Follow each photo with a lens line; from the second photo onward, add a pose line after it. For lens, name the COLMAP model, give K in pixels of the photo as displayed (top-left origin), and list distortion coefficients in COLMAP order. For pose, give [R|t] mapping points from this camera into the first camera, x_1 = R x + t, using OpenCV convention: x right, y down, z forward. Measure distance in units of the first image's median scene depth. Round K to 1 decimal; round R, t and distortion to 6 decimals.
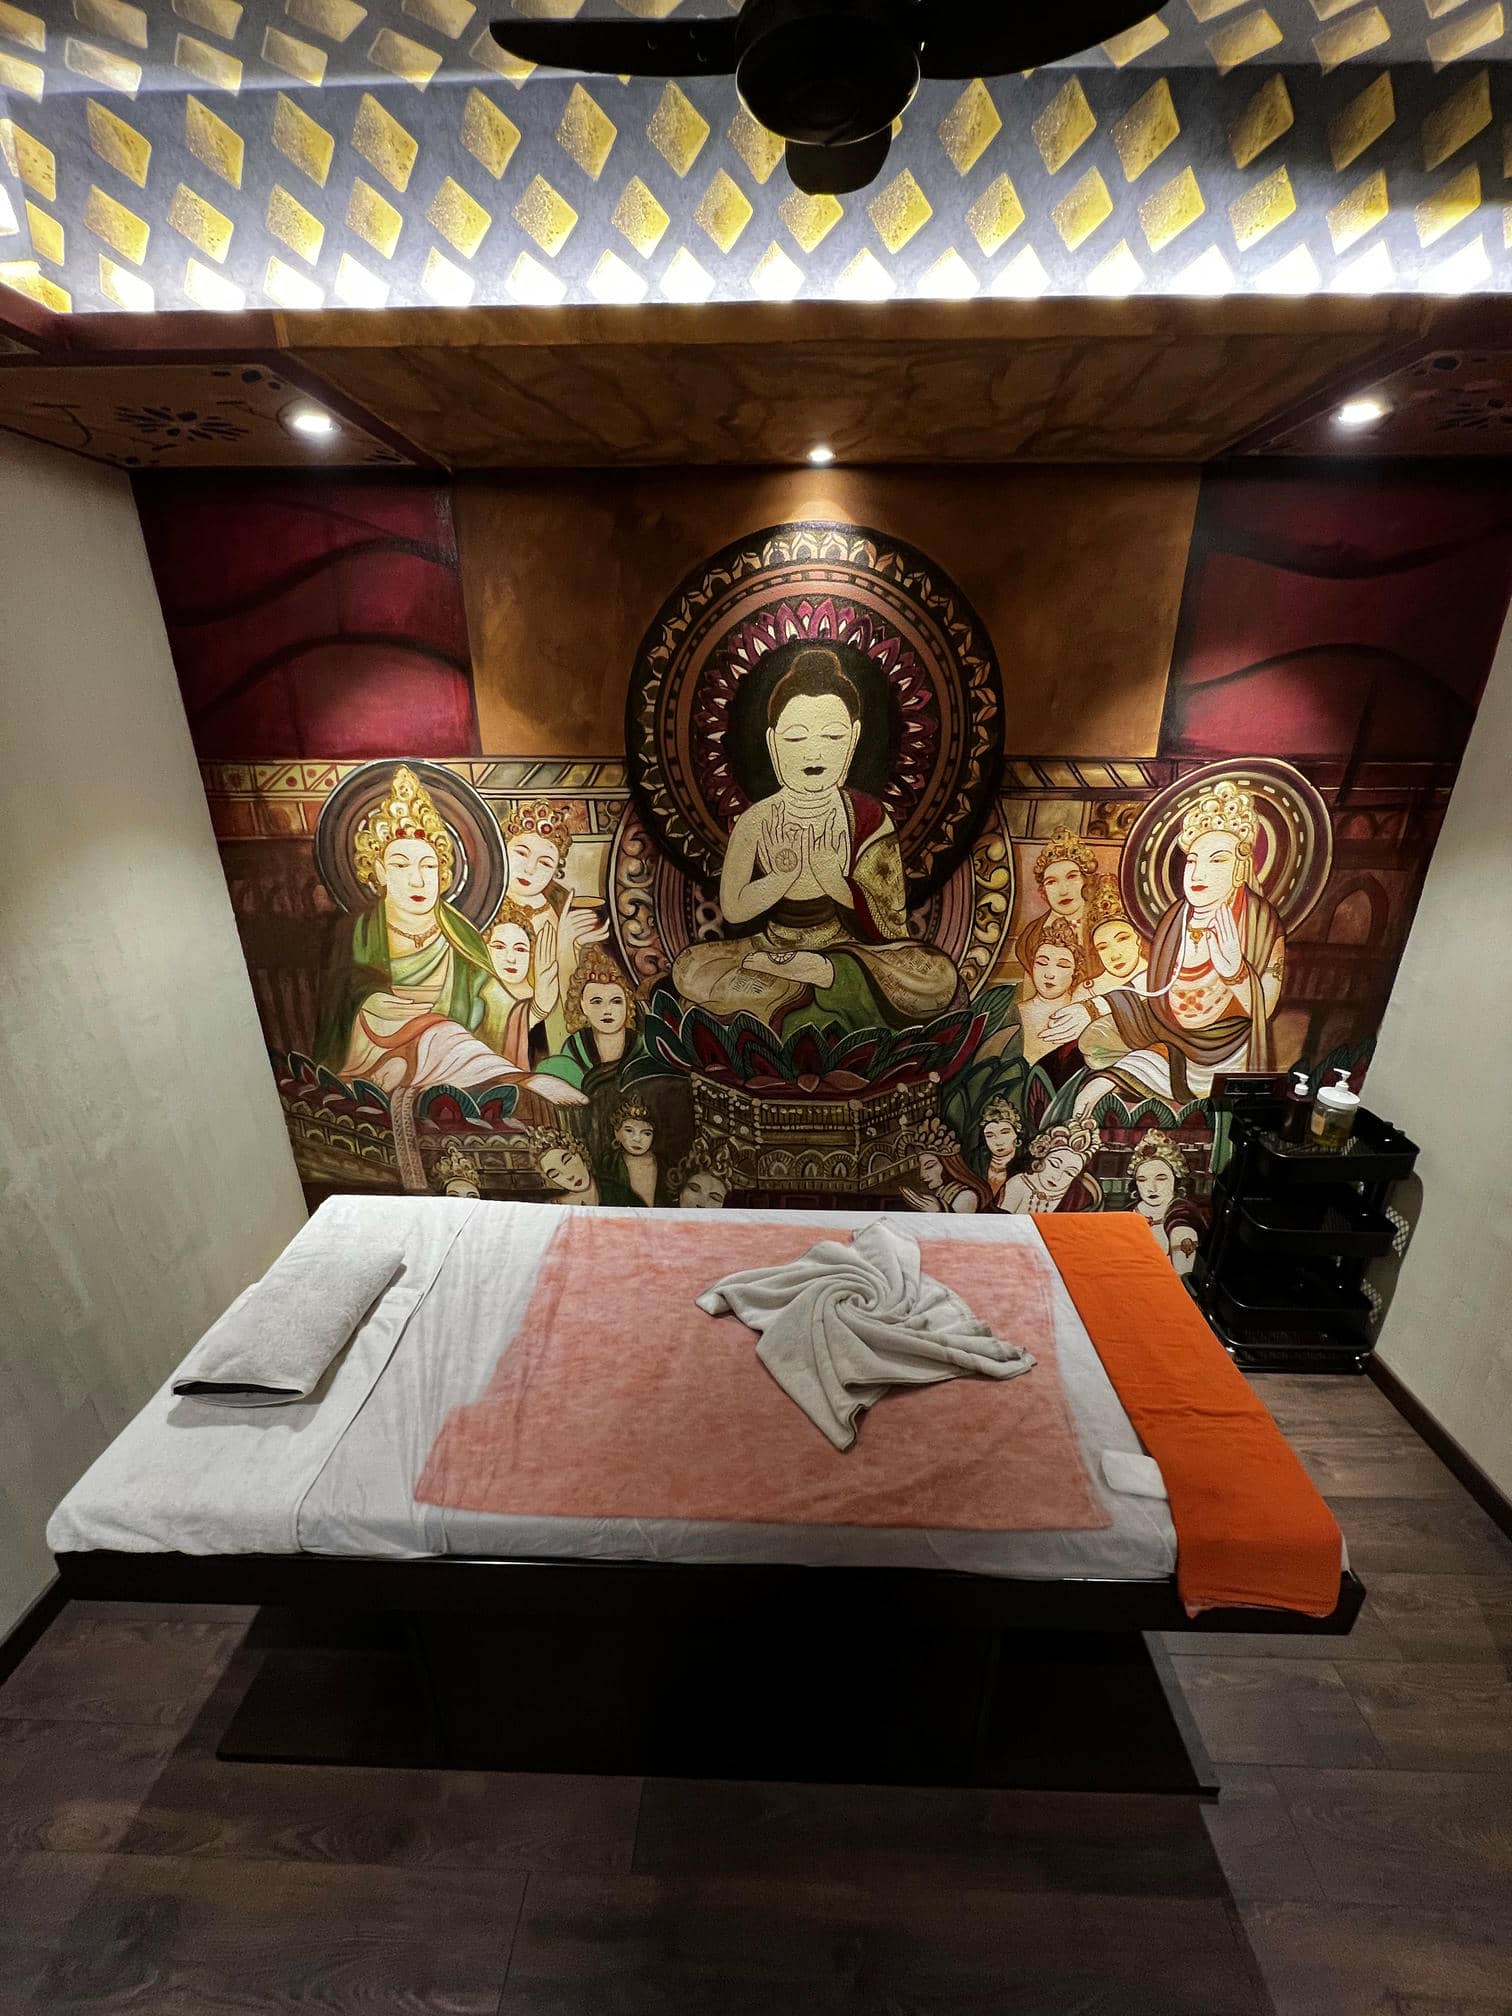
lens RADIAL K [[810.2, 0, 762.6], [0, 810.2, 1013.7], [0, 0, 1]] dist [-0.001099, -0.000154]
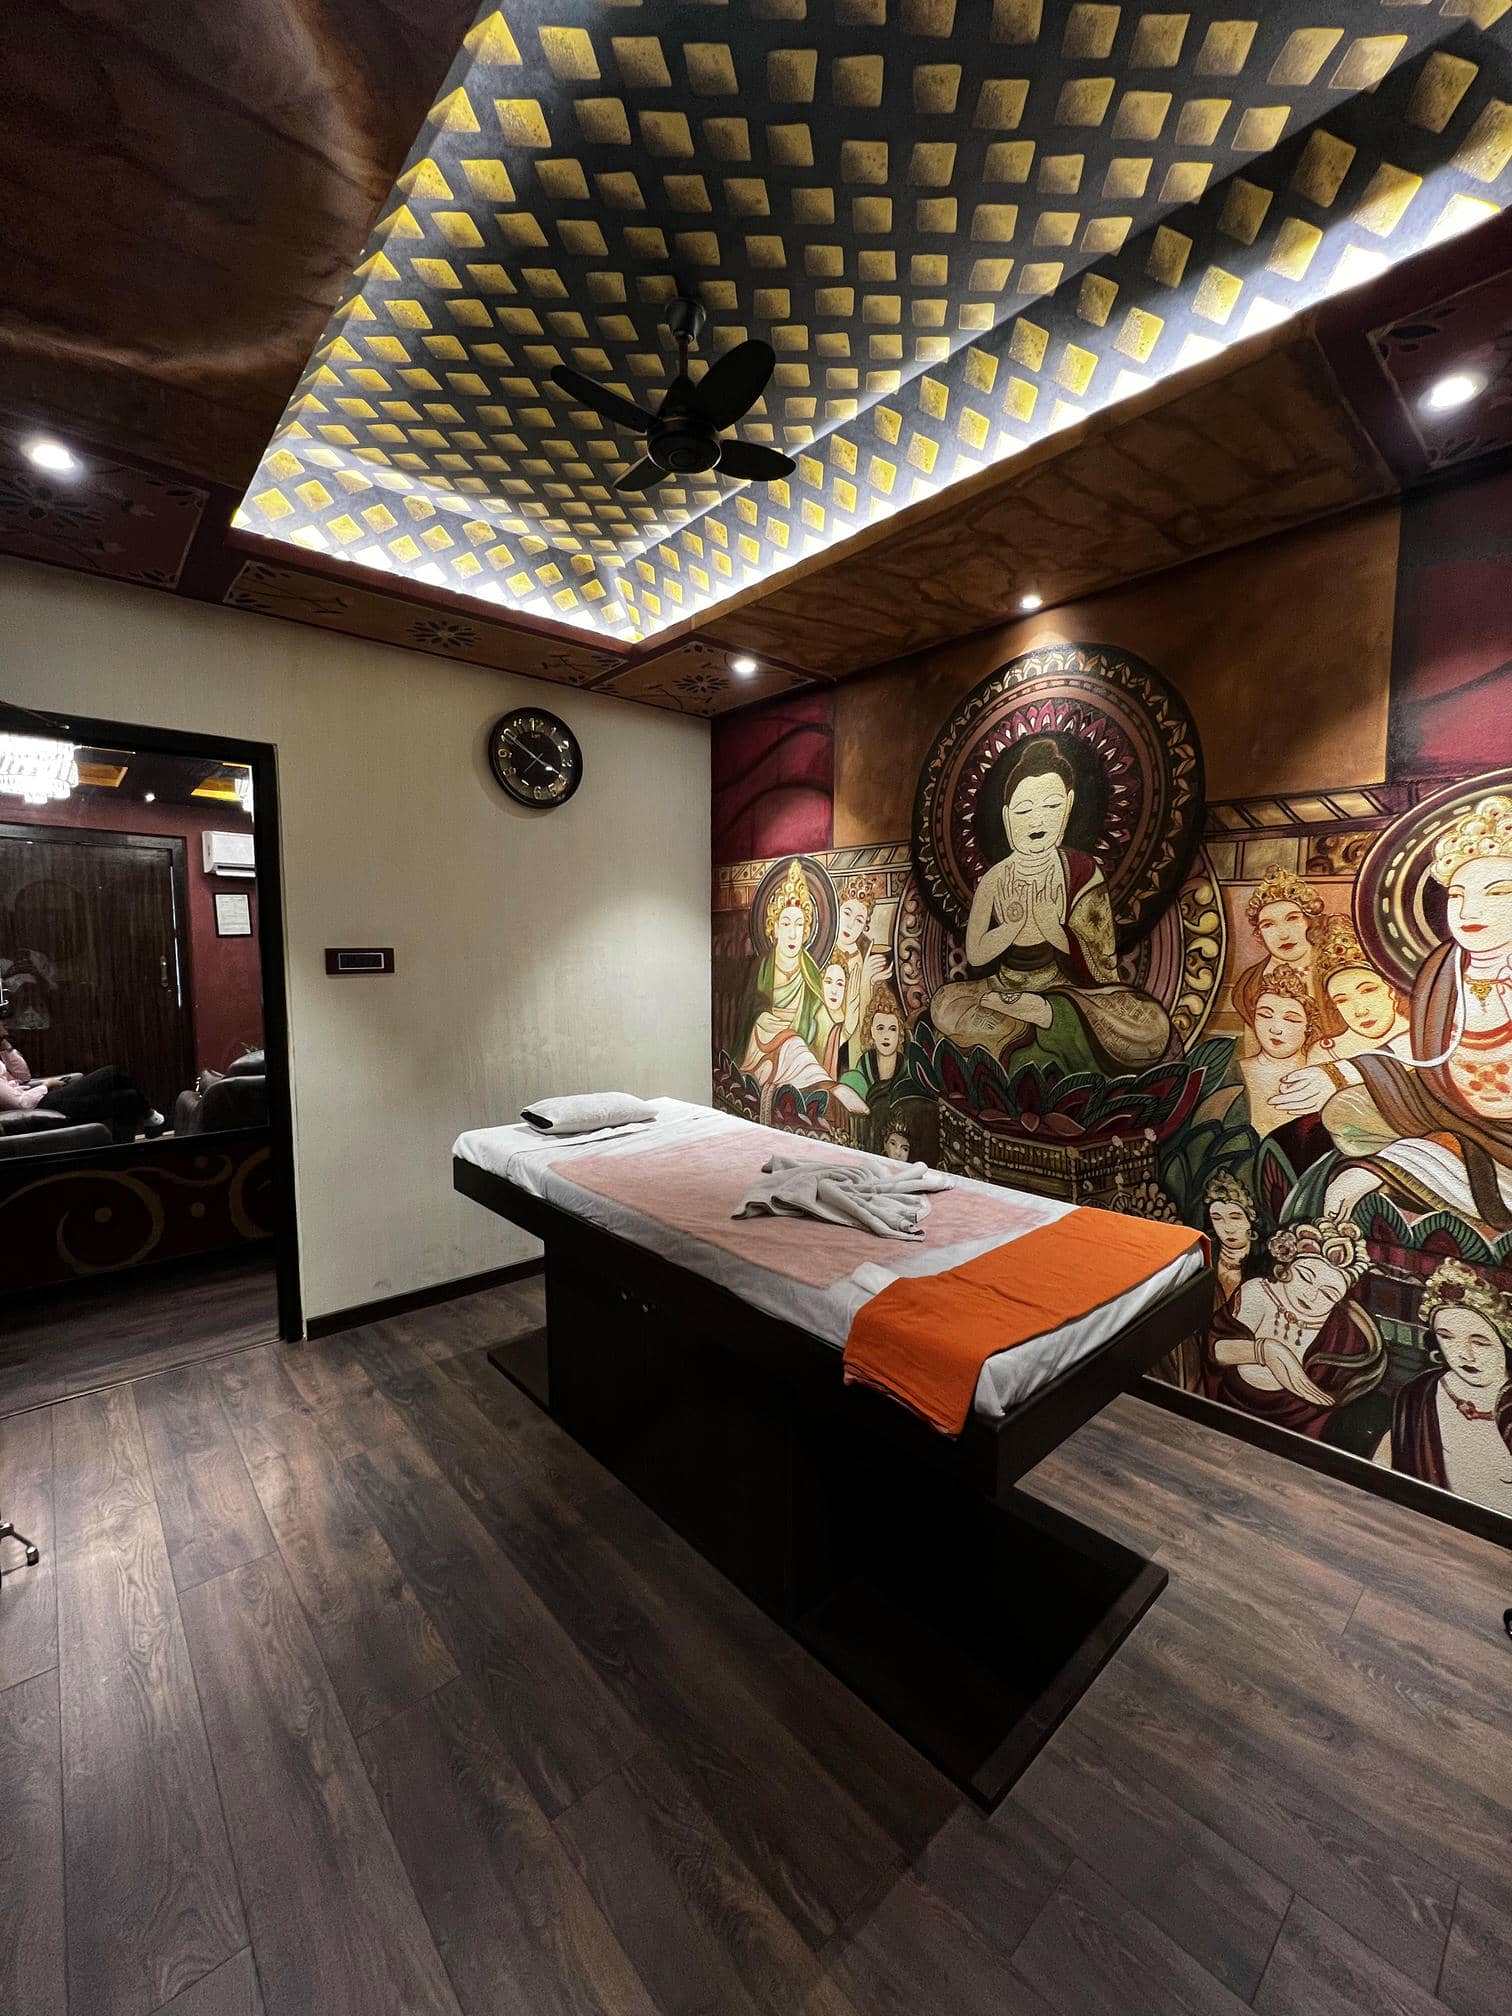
lens RADIAL K [[809.3, 0, 762.6], [0, 809.3, 1013.3], [0, 0, 1]] dist [-0.001281, -0.000320]
pose [[0.690382, 0.061566, -0.720820, 0.626757], [-0.264819, 0.948725, -0.172605, 0.248654], [0.673233, 0.310050, 0.671286, 0.008215]]
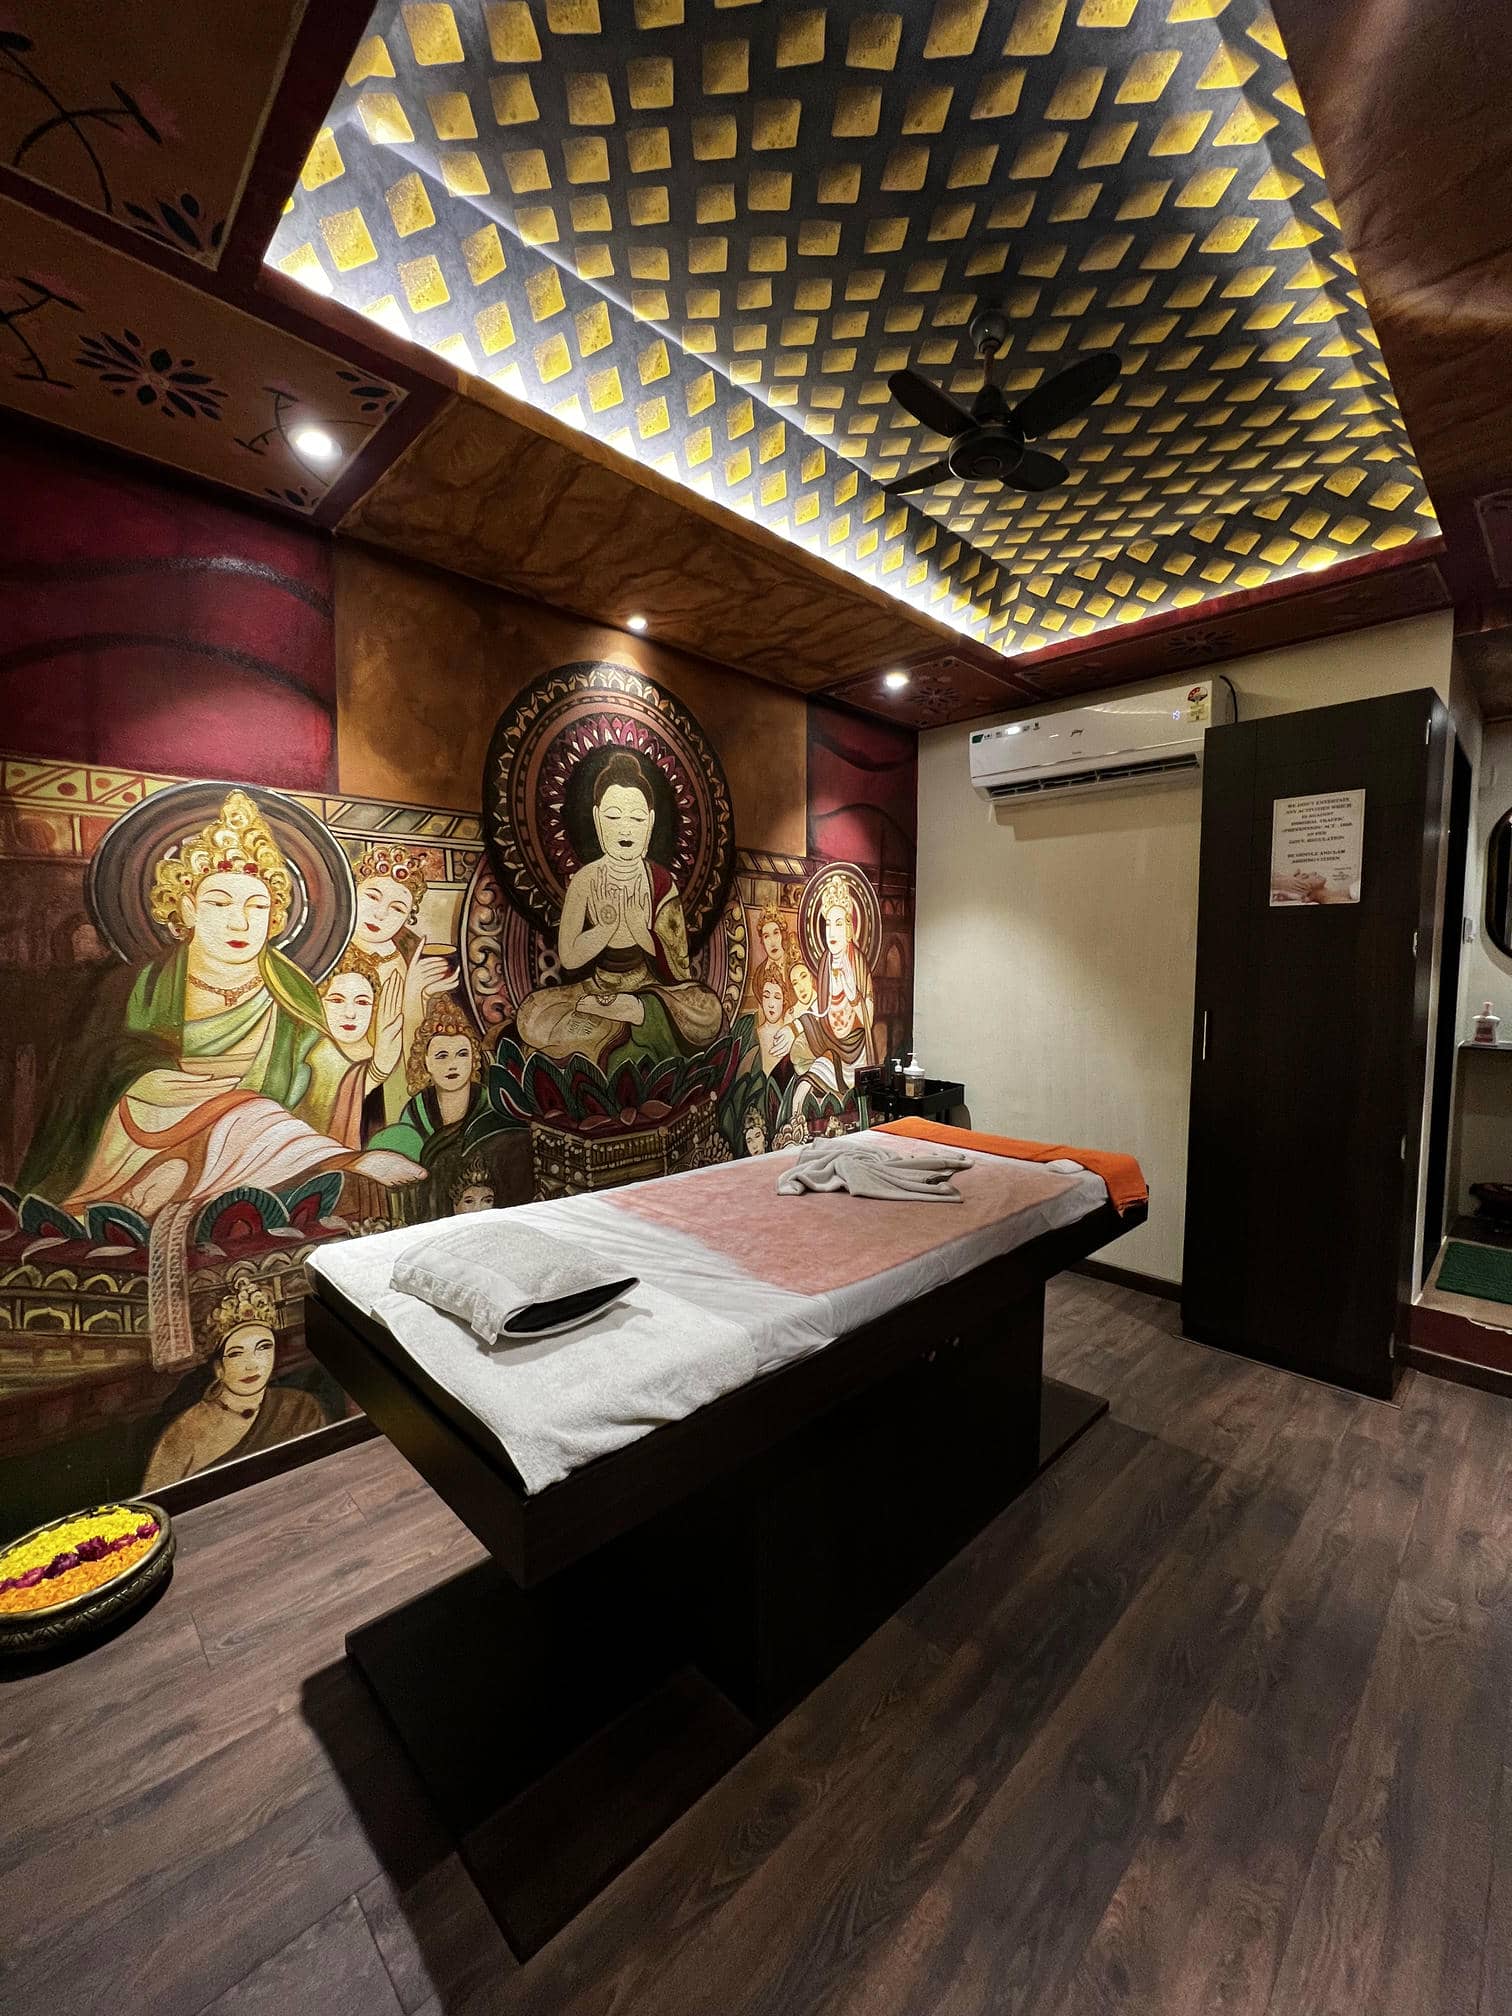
lens RADIAL K [[809.3, 0, 762.6], [0, 809.3, 1013.3], [0, 0, 1]] dist [-0.001281, -0.000320]
pose [[0.690498, -0.044264, 0.721979, -0.673106], [0.258282, 0.947414, -0.188936, 0.229558], [-0.675650, 0.316934, 0.665620, 0.099644]]
